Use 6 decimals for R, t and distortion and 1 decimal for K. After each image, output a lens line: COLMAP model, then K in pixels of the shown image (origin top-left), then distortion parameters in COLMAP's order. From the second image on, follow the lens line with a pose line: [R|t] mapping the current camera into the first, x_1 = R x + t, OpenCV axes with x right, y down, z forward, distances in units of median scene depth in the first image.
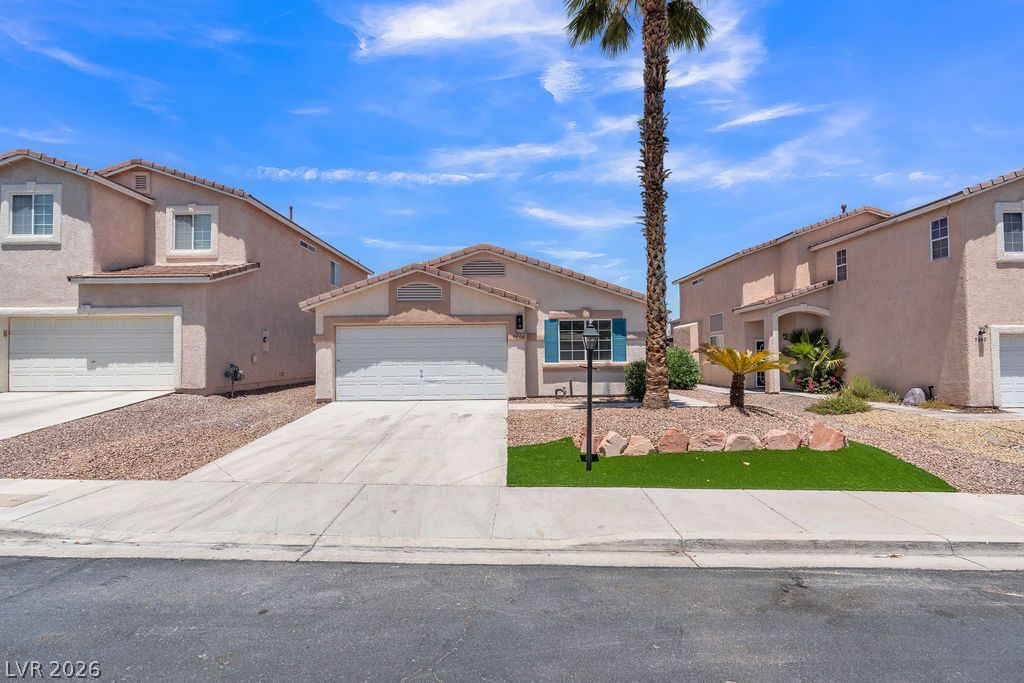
lens RADIAL K [[465.8, 0, 507.1], [0, 465.8, 327.5], [0, 0, 1]] dist [-0.005070, 0.000337]
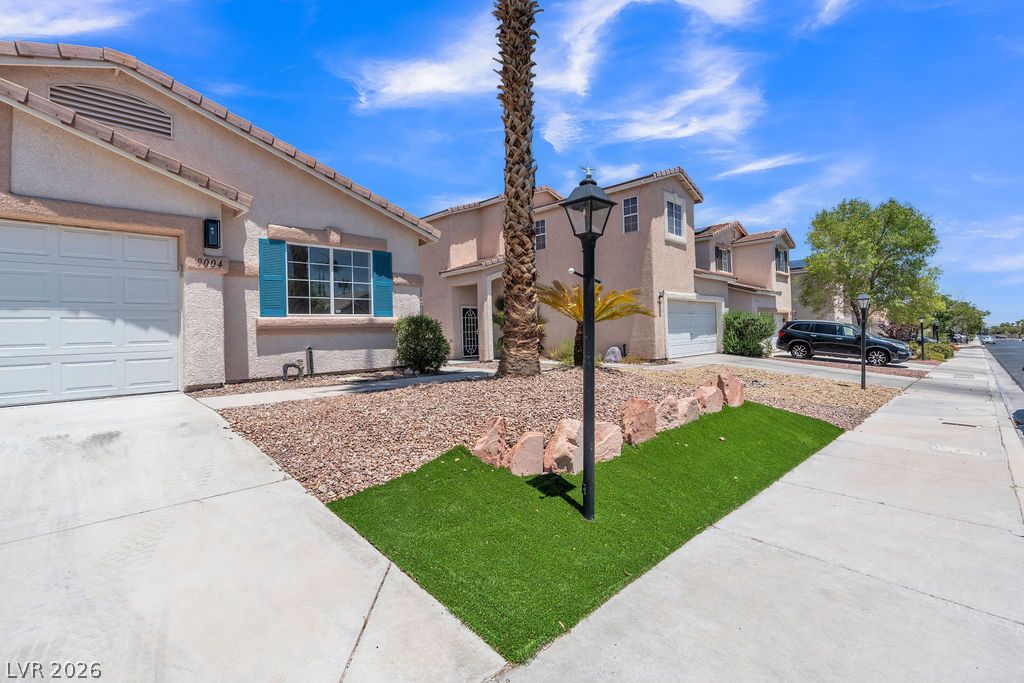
lens RADIAL K [[472.1, 0, 504.9], [0, 472.1, 320.9], [0, 0, 1]] dist [-0.005163, 0.000284]
pose [[0.711324, 0.009434, 0.702801, -0.103011], [-0.022237, 0.999711, 0.009087, 0.069332], [-0.702513, -0.022091, 0.711328, 0.414104]]
